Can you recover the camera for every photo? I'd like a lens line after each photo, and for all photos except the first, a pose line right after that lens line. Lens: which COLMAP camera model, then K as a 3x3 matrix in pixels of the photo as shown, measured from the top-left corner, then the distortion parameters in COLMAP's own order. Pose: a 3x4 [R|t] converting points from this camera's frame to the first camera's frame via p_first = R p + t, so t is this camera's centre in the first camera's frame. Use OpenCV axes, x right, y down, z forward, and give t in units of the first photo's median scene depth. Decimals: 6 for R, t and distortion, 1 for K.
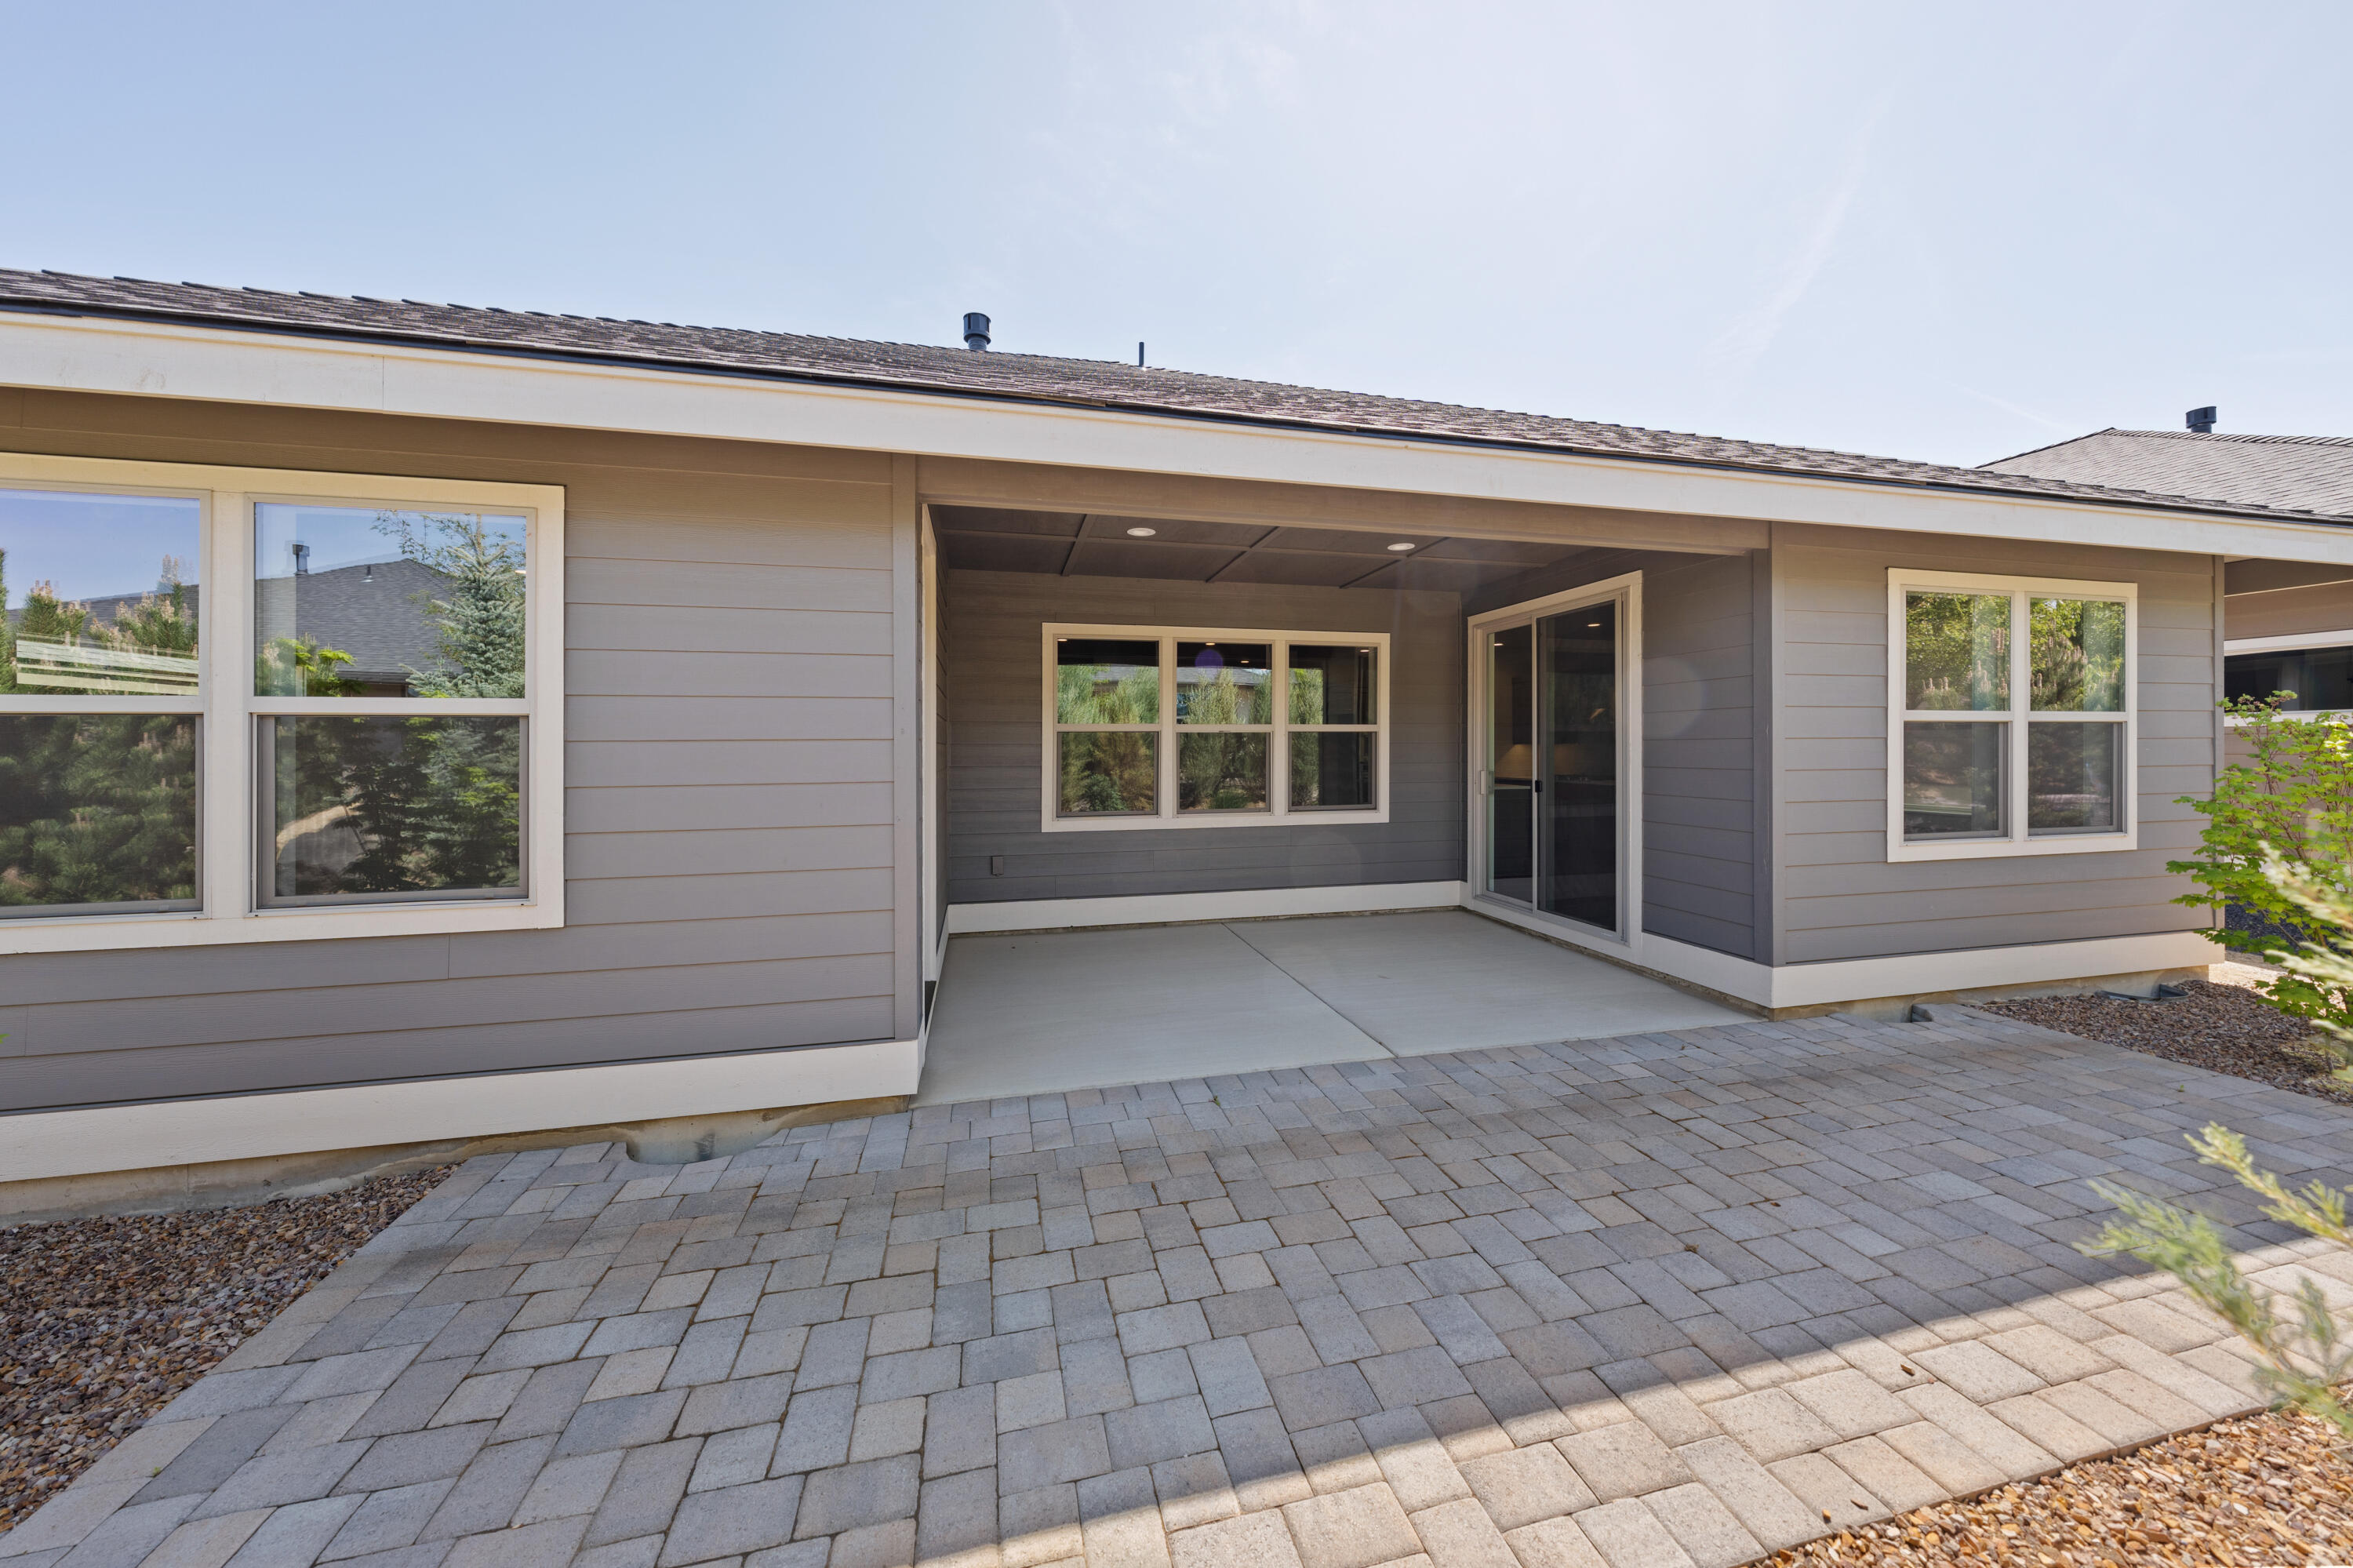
lens RADIAL K [[803.6, 0, 1184.8], [0, 803.6, 761.9], [0, 0, 1]] dist [-0.003904, 0.000685]
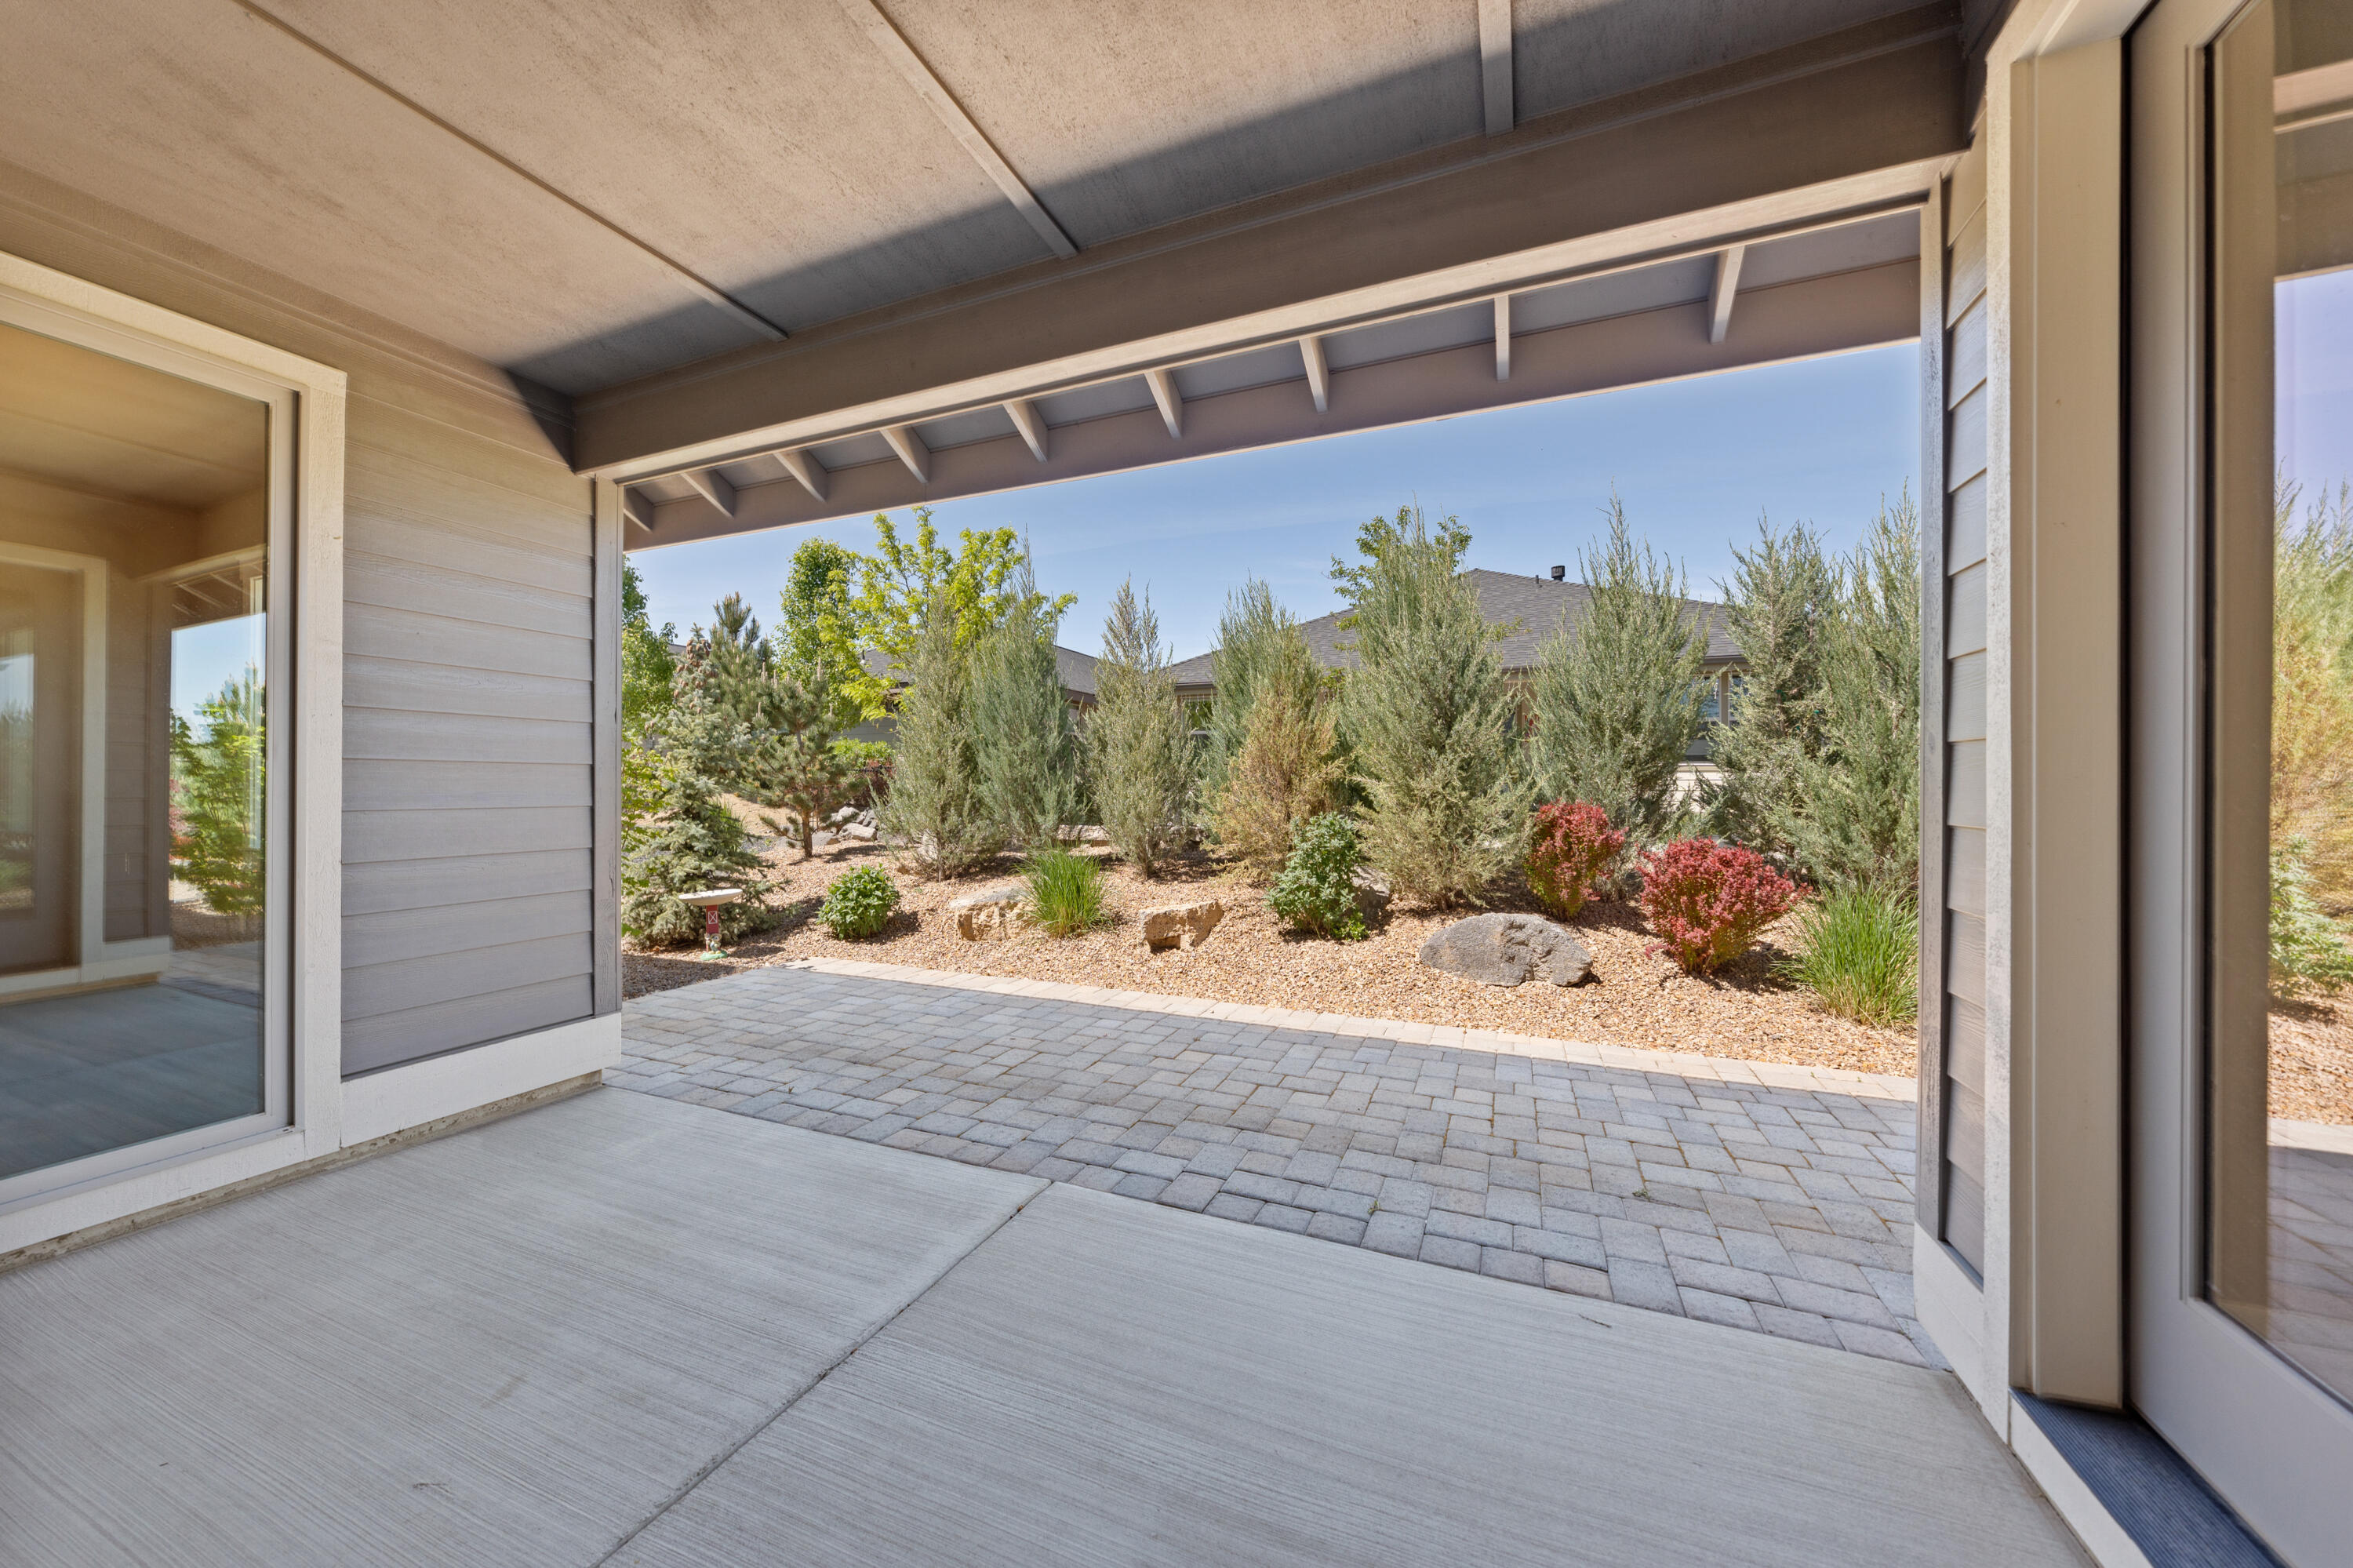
lens RADIAL K [[803.6, 0, 1184.4], [0, 803.6, 796.0], [0, 0, 1]] dist [-0.003904, 0.000685]
pose [[-0.803904, -0.002515, 0.594754, -0.265560], [0.013760, 0.999645, 0.022826, 0.041450], [-0.594600, 0.026534, -0.803584, 1.780823]]
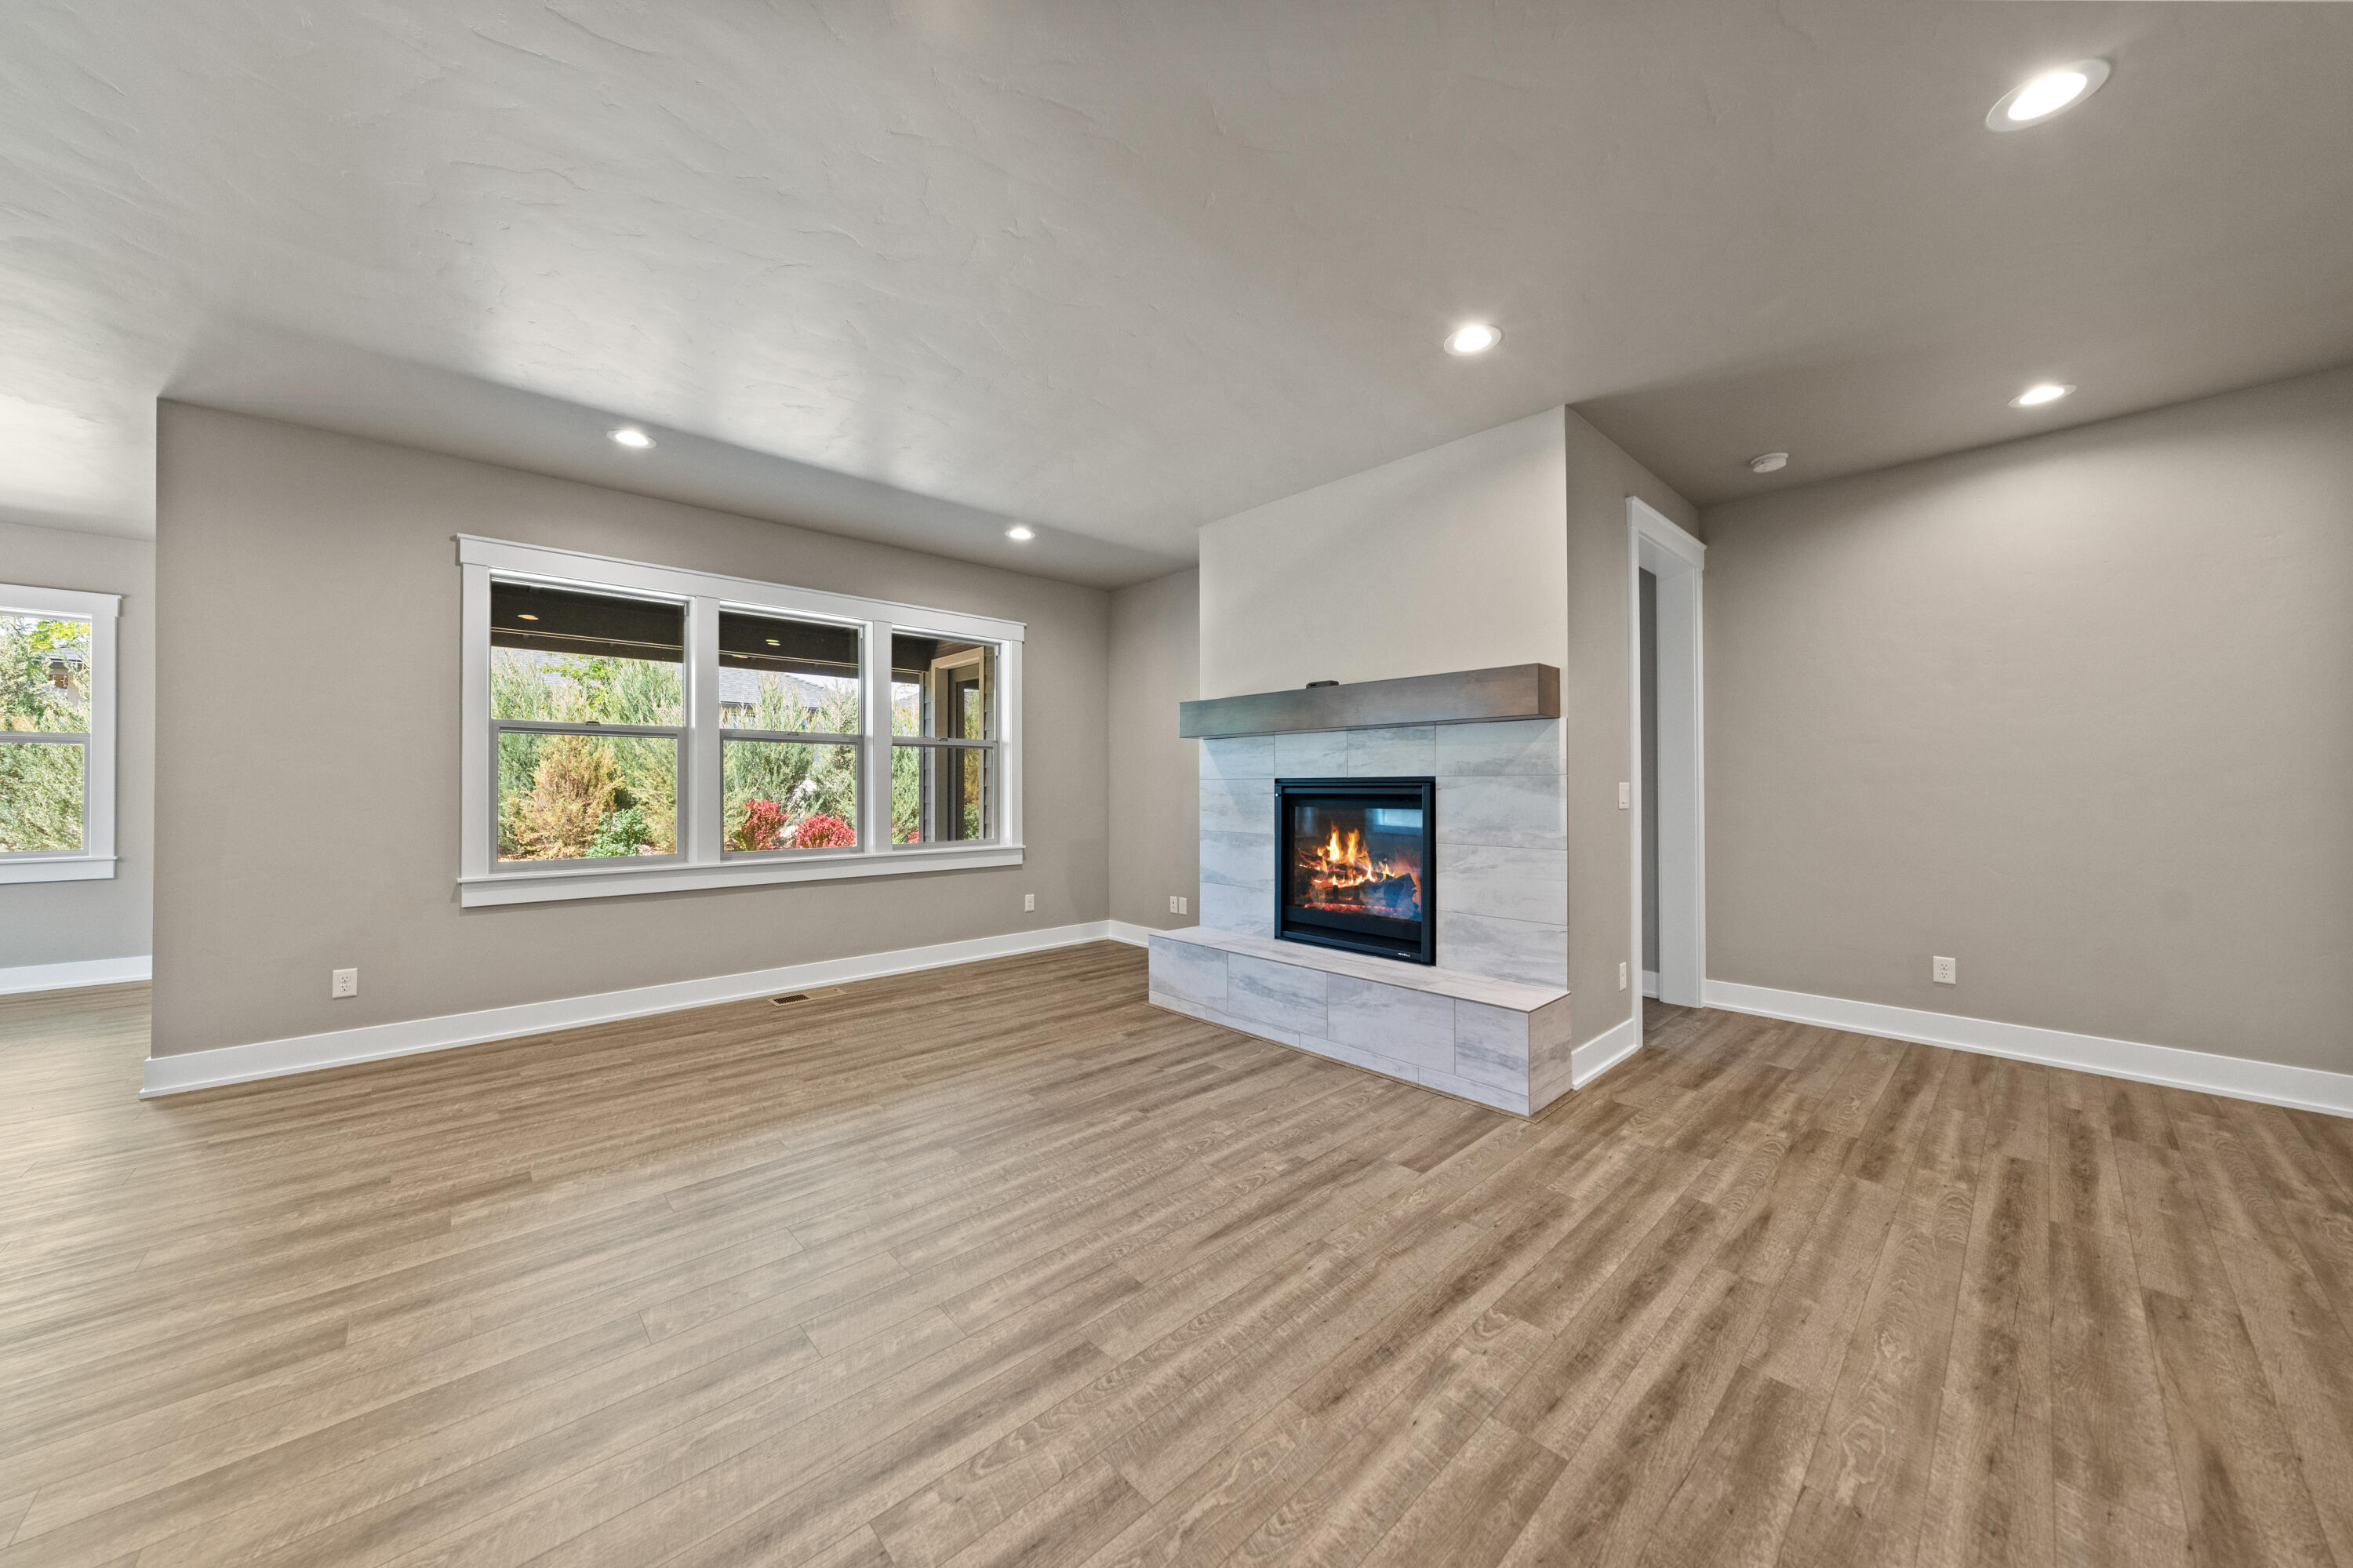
lens RADIAL K [[803.6, 0, 1170.3], [0, 803.6, 778.1], [0, 0, 1]] dist [-0.003904, 0.000685]
pose [[-0.877423, 0.000112, -0.479718, 0.199634], [-0.005708, 0.999927, 0.010672, -0.037055], [0.479684, 0.012102, -0.877358, 3.784123]]
